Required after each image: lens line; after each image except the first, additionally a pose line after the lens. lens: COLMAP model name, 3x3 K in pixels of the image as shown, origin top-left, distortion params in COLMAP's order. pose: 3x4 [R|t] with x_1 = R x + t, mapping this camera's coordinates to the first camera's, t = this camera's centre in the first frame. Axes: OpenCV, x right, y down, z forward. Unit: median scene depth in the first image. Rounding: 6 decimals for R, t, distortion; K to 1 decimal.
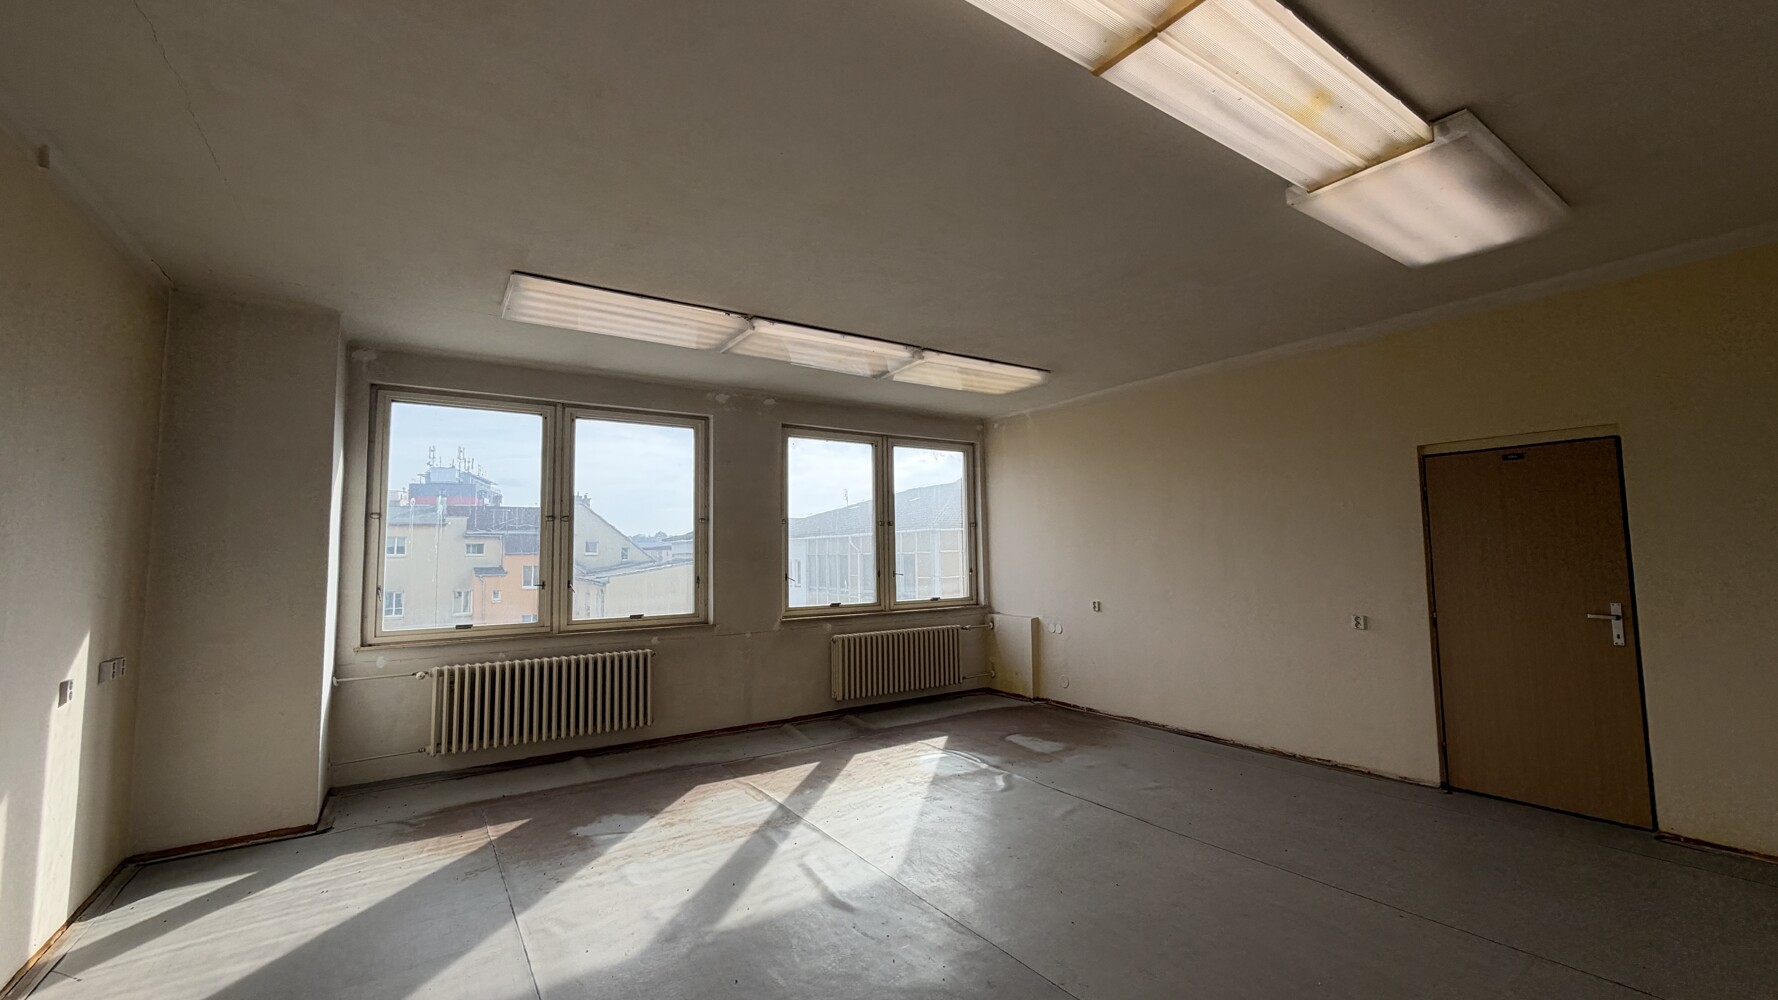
lens RADIAL K [[718.4, 0, 881.6], [0, 718.4, 498.3], [0, 0, 1]] dist [-0.002009, -0.000160]
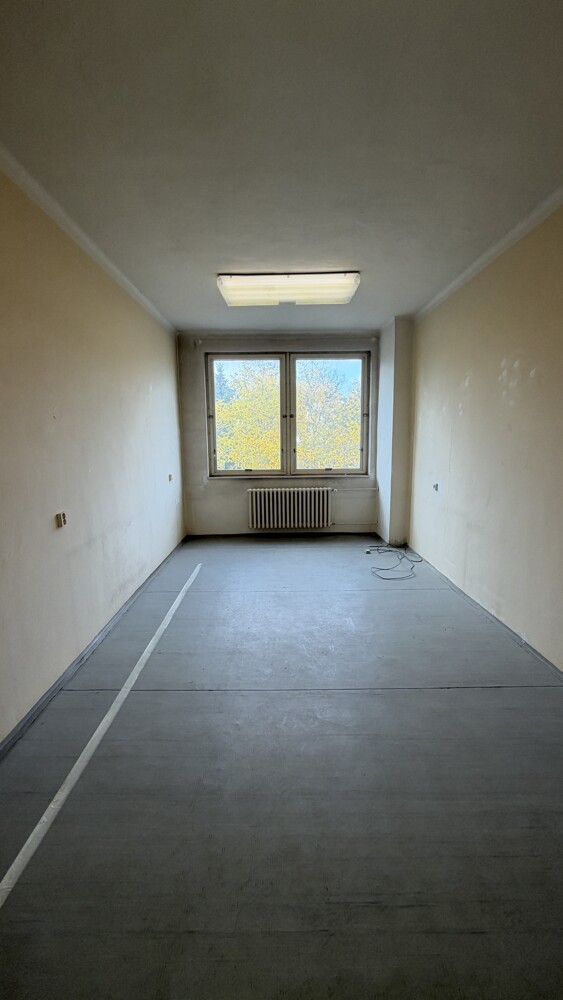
lens RADIAL K [[404.0, 0, 290.0], [0, 404.0, 498.6], [0, 0, 1]] dist [-0.002009, -0.000160]
pose [[0.830235, 0.091119, -0.549915, 0.440825], [0.038805, 0.974707, 0.220091, 0.016673], [0.556061, -0.204067, 0.805700, 0.284451]]
